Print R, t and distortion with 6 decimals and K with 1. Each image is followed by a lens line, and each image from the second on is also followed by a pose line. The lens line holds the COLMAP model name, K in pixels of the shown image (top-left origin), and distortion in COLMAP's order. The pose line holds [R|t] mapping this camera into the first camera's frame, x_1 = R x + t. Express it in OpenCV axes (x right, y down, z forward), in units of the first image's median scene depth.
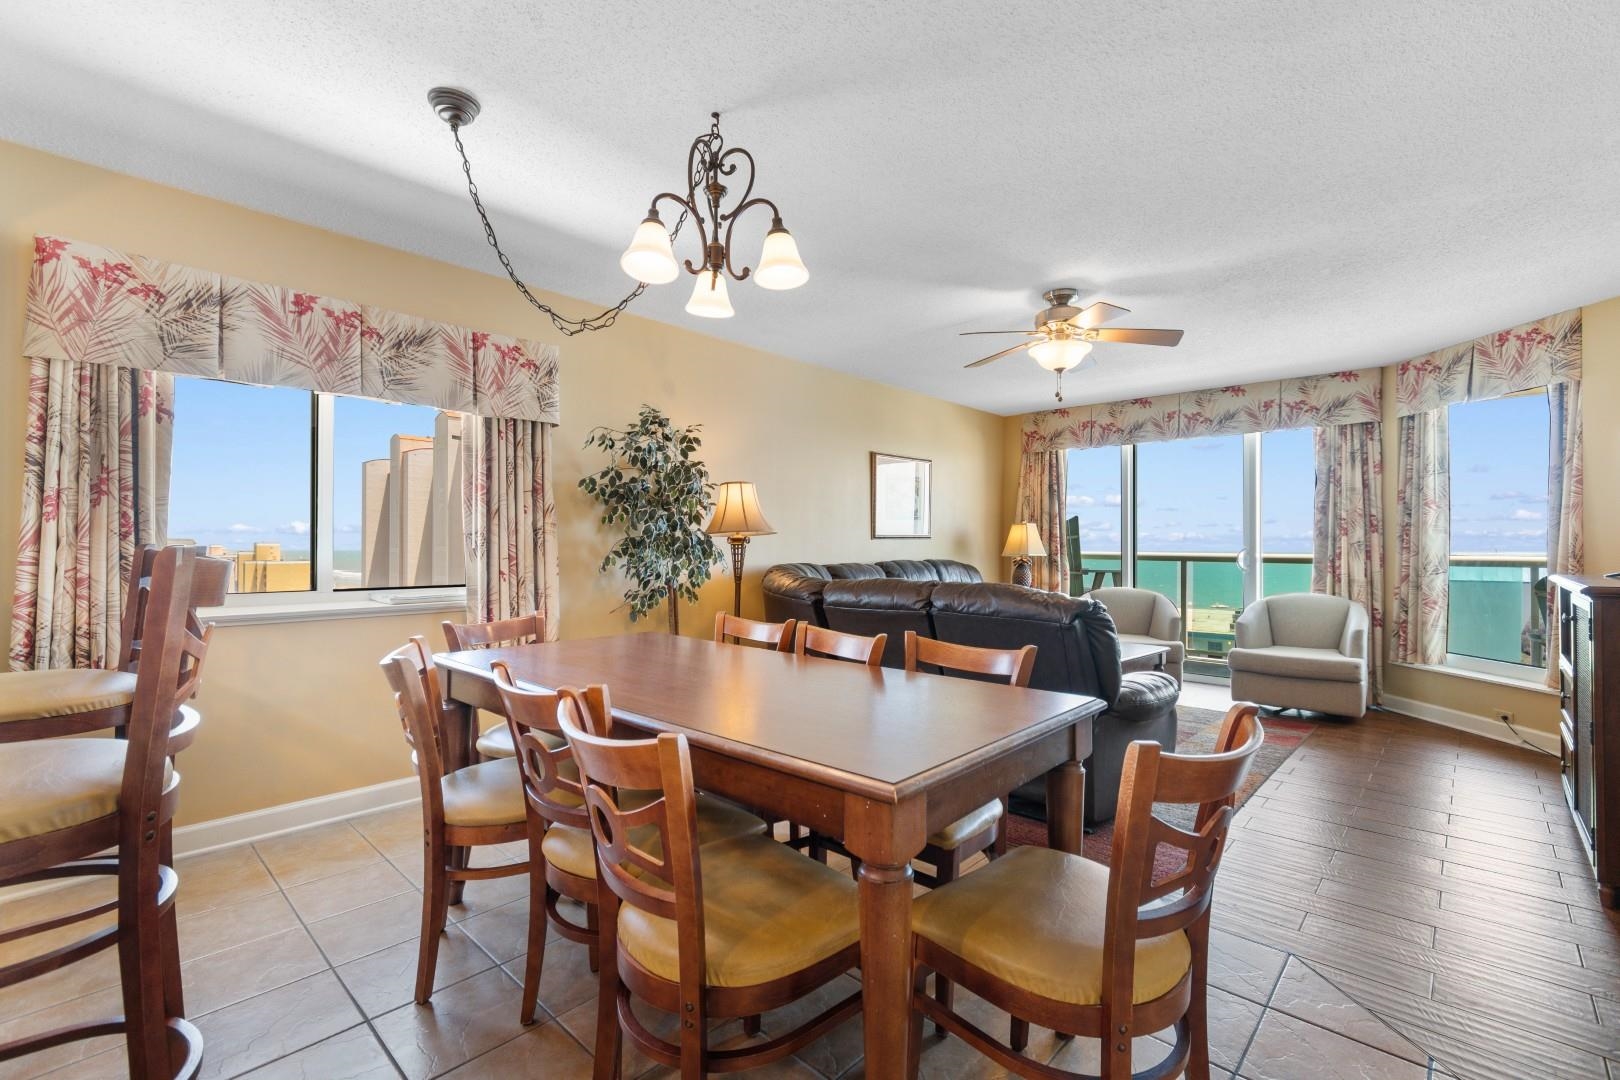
lens RADIAL K [[710.0, 0, 812.8], [0, 710.0, 541.1], [0, 0, 1]] dist [0.010987, -0.006049]
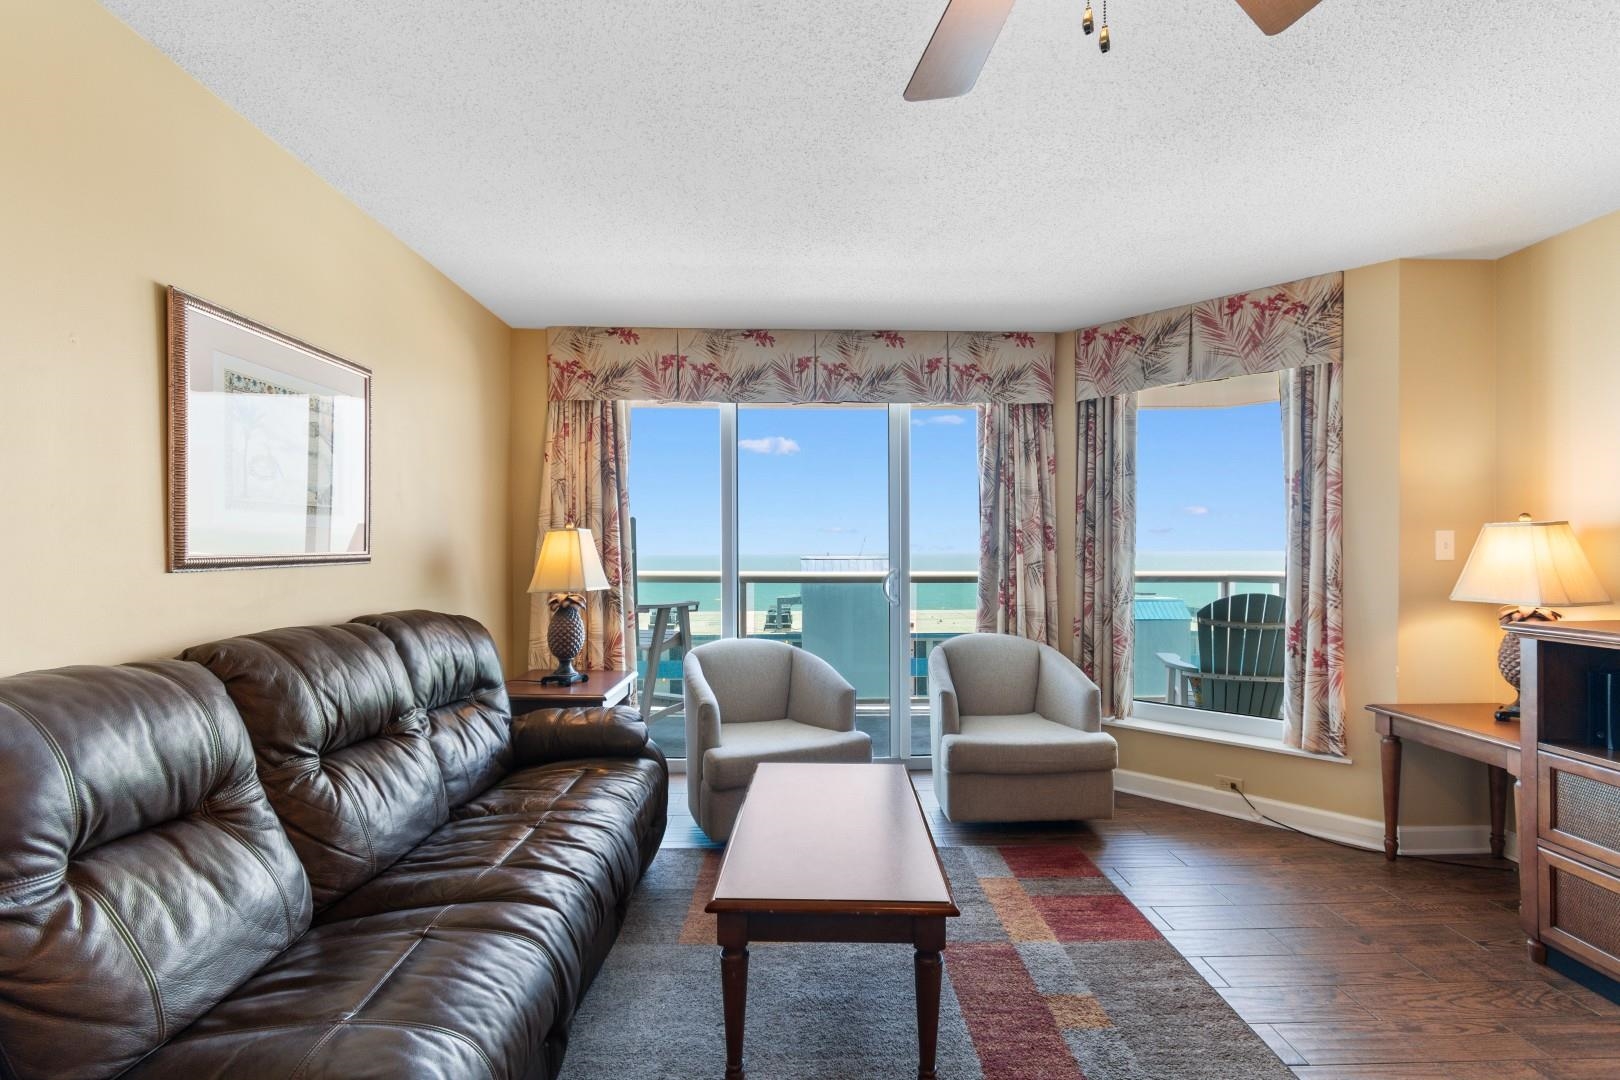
lens RADIAL K [[717.9, 0, 814.8], [0, 717.9, 554.9], [0, 0, 1]] dist [0.010334, -0.004976]
pose [[0.707858, -0.008362, 0.706305, 0.068433], [-0.000250, 0.999927, 0.012089, -0.016036], [-0.706355, -0.008734, 0.707804, 0.663401]]
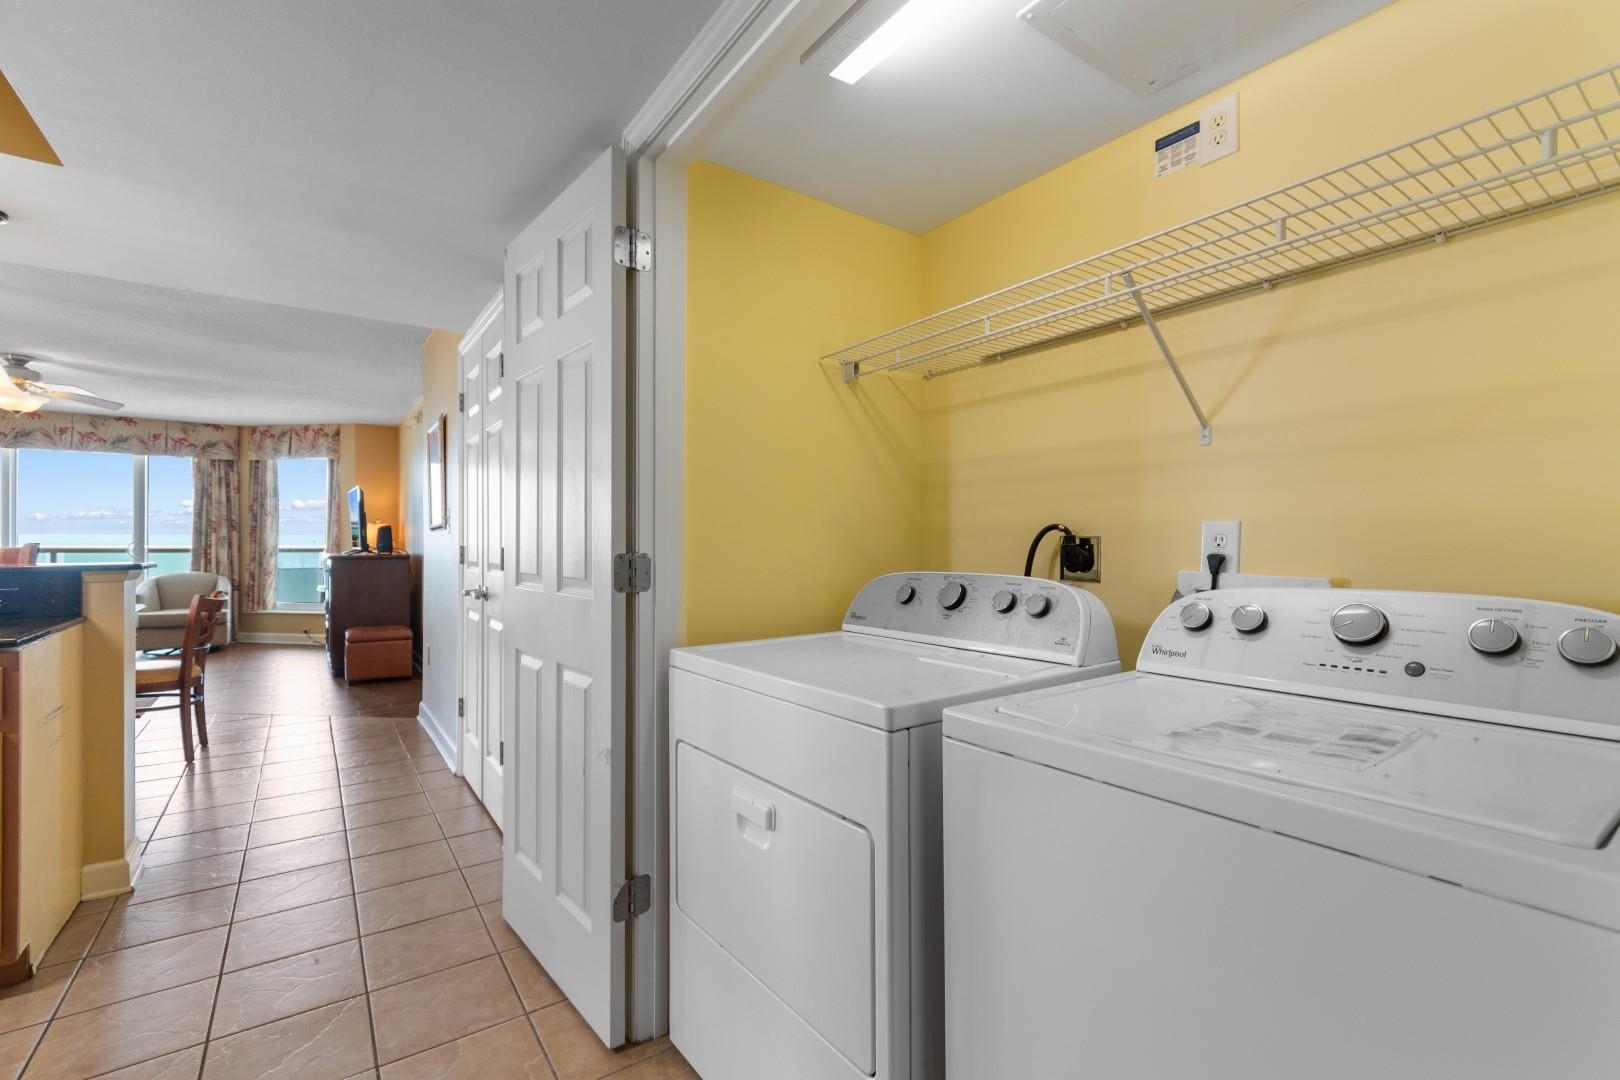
lens RADIAL K [[710.0, 0, 812.8], [0, 710.0, 541.1], [0, 0, 1]] dist [0.010987, -0.006049]
pose [[0.197463, -0.000563, 0.980310, -0.523188], [-0.009598, 0.999951, 0.002508, -0.006171], [-0.980263, -0.009904, 0.197448, -0.584751]]
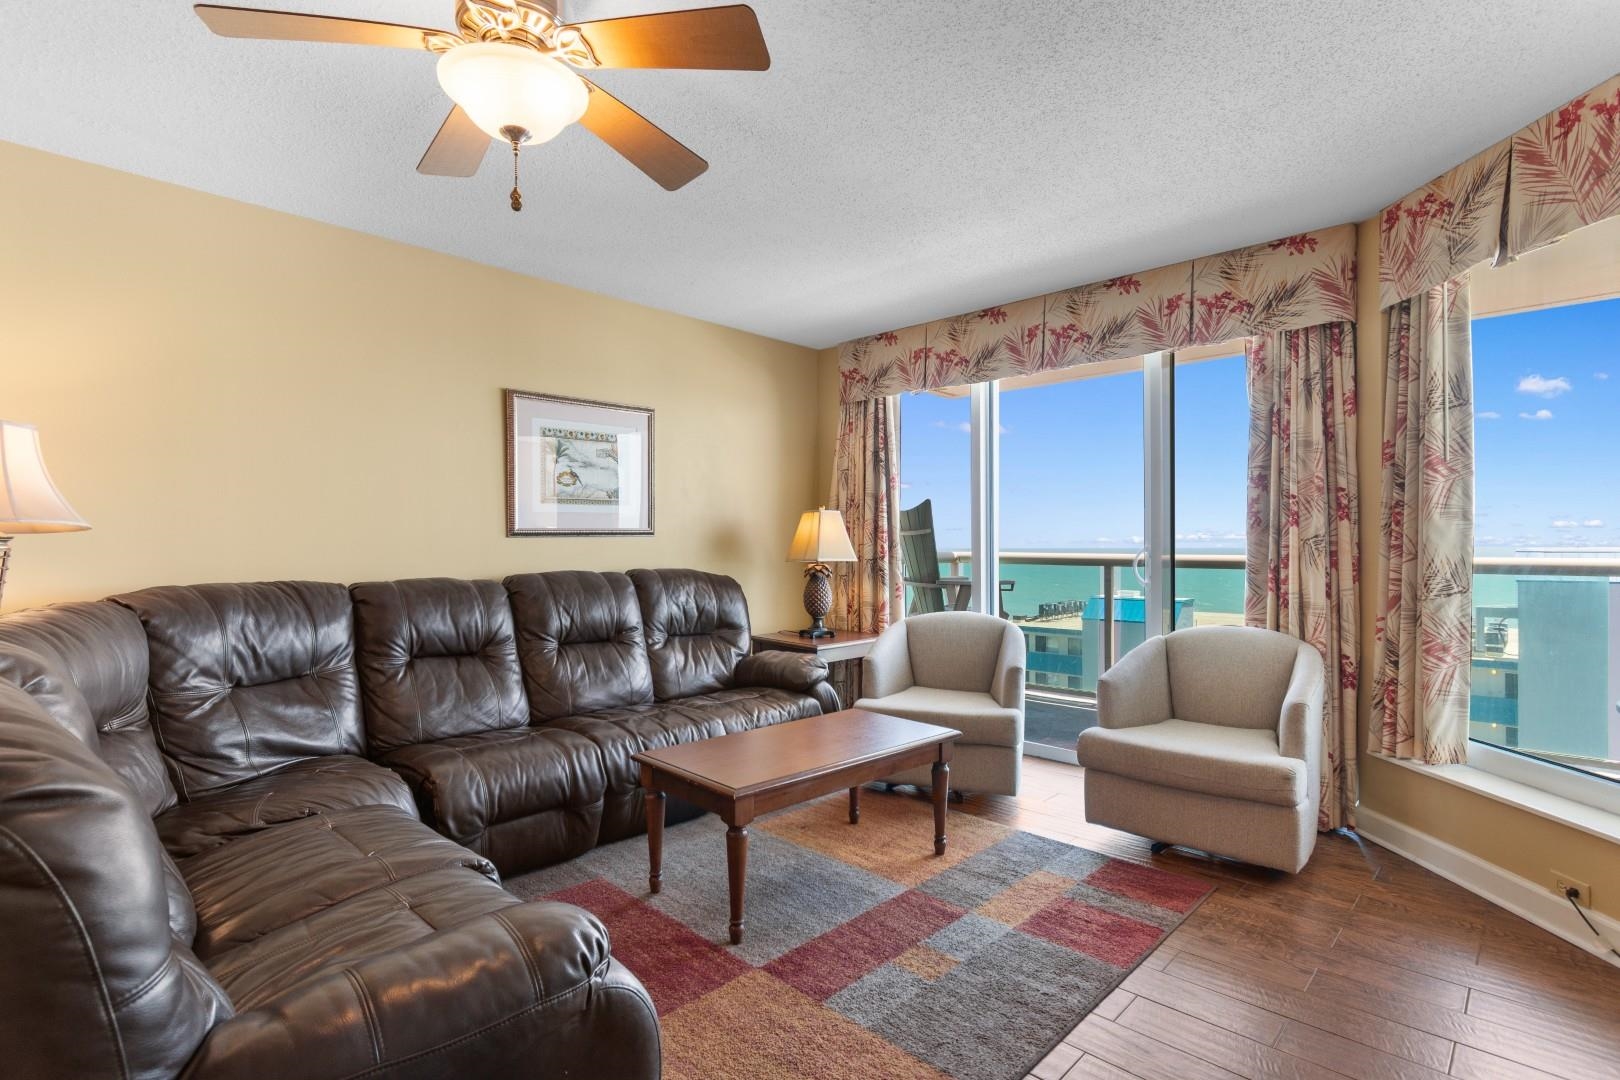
lens RADIAL K [[787.4, 0, 810.5], [0, 787.4, 543.7], [0, 0, 1]] dist [0.009830, -0.005614]
pose [[0.999917, -0.006727, -0.010989, 0.392766], [0.006794, 0.999959, 0.005999, 0.000556], [0.010948, -0.006073, 0.999922, 0.391994]]
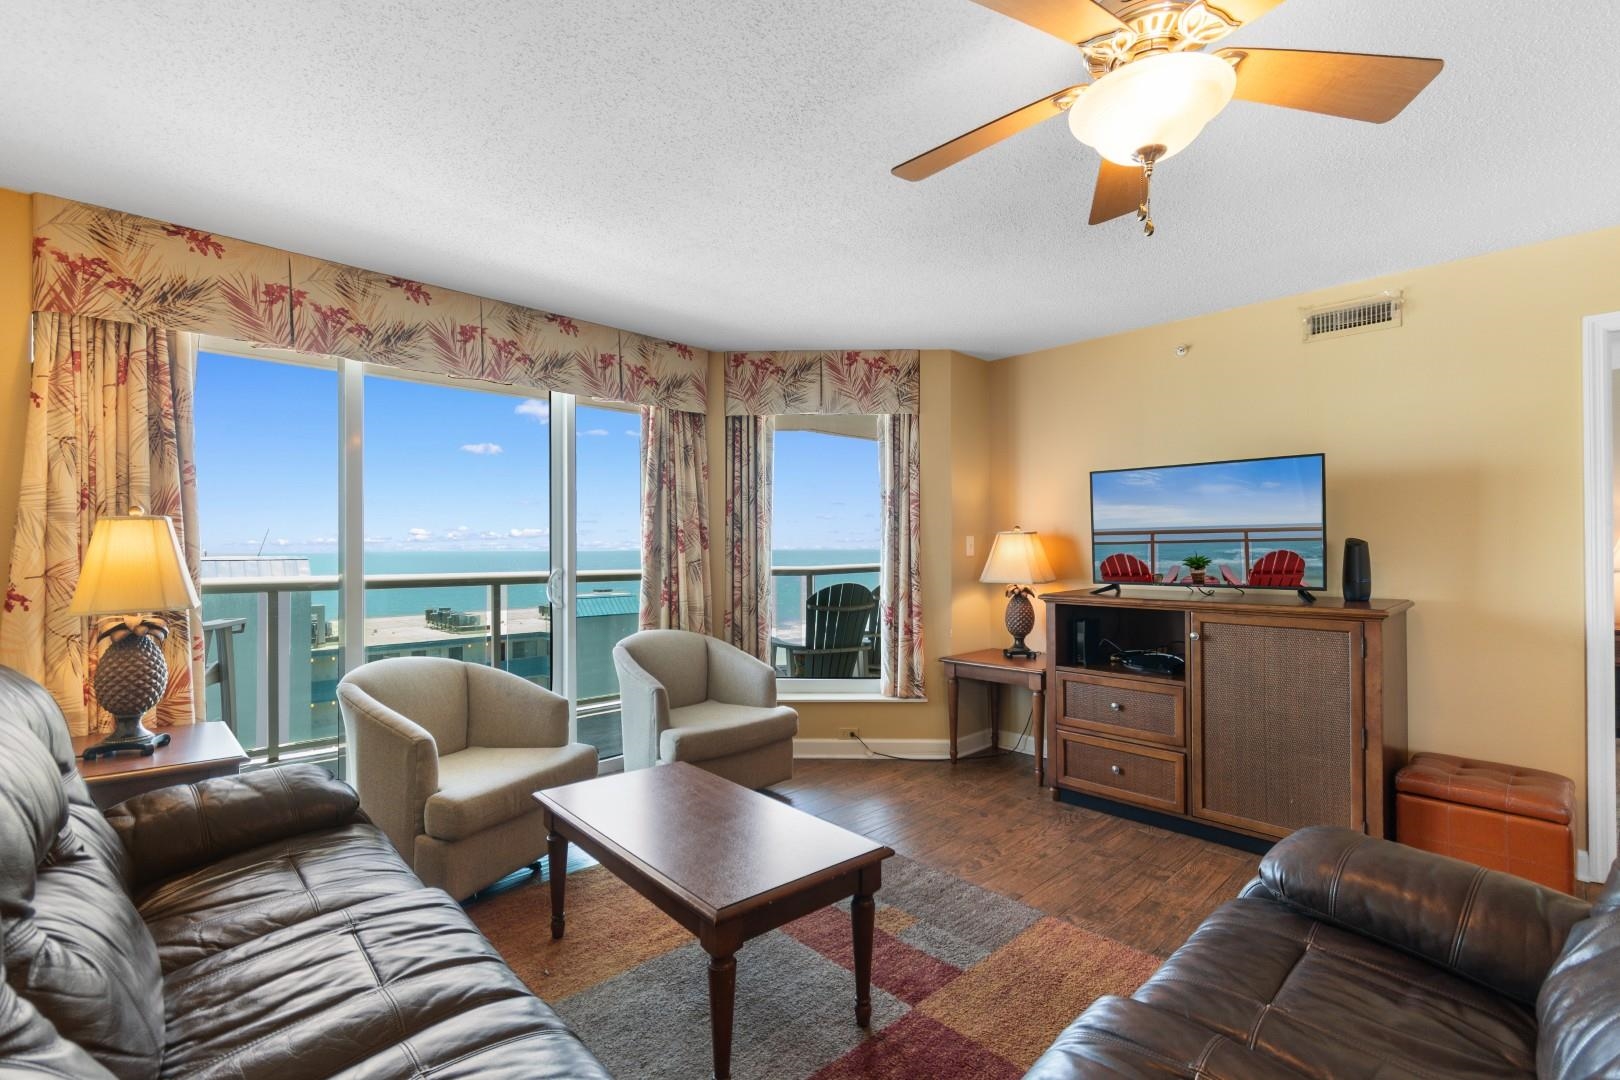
lens RADIAL K [[722.3, 0, 811.8], [0, 722.3, 544.7], [0, 0, 1]] dist [-0.001125, -0.000146]
pose [[0.051332, 0.004270, 0.998673, -0.046674], [-0.003361, 0.999986, -0.004103, -0.013955], [-0.998676, -0.003146, 0.051346, 0.872546]]
